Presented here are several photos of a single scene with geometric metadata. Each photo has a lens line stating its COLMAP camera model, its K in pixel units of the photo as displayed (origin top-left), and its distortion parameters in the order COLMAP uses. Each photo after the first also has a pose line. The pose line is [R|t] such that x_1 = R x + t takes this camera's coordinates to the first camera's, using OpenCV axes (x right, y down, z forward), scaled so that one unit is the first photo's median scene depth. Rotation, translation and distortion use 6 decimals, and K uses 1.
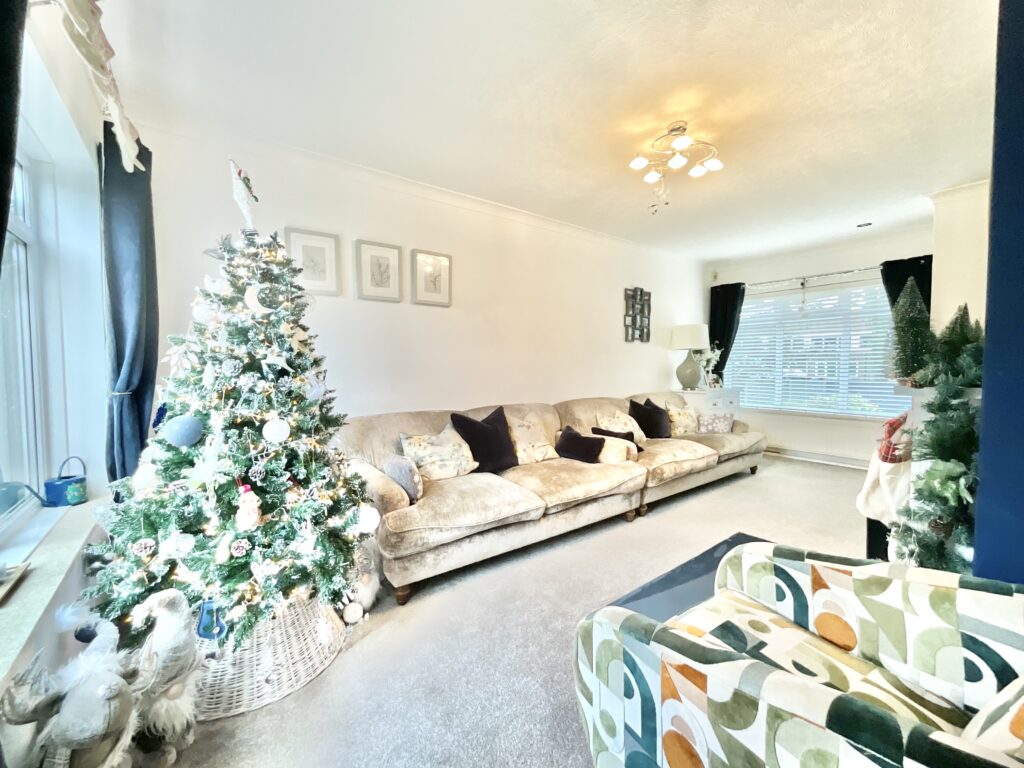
lens RADIAL K [[415.4, 0, 511.6], [0, 415.4, 381.6], [0, 0, 1]] dist [0.009184, 0.000143]
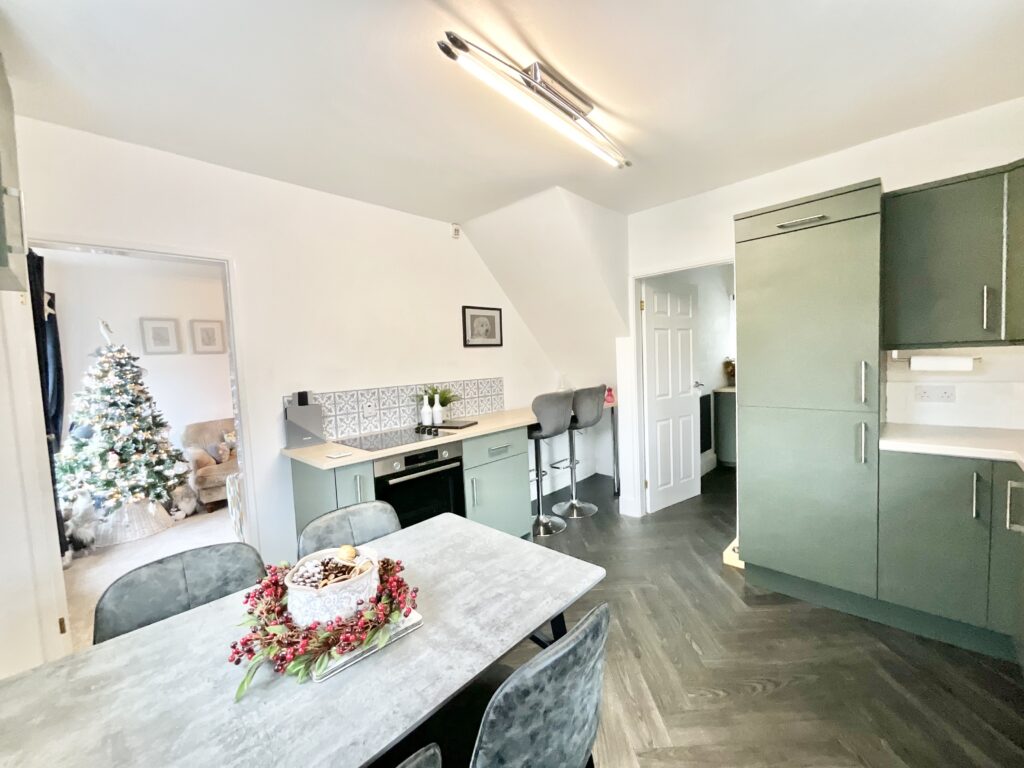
lens RADIAL K [[415.4, 0, 510.3], [0, 415.4, 380.2], [0, 0, 1]] dist [0.009184, 0.000143]
pose [[0.989632, -0.056026, 0.132248, 1.306148], [0.054871, 0.998417, 0.012363, -0.077434], [-0.132731, -0.004978, 0.991140, -1.665580]]
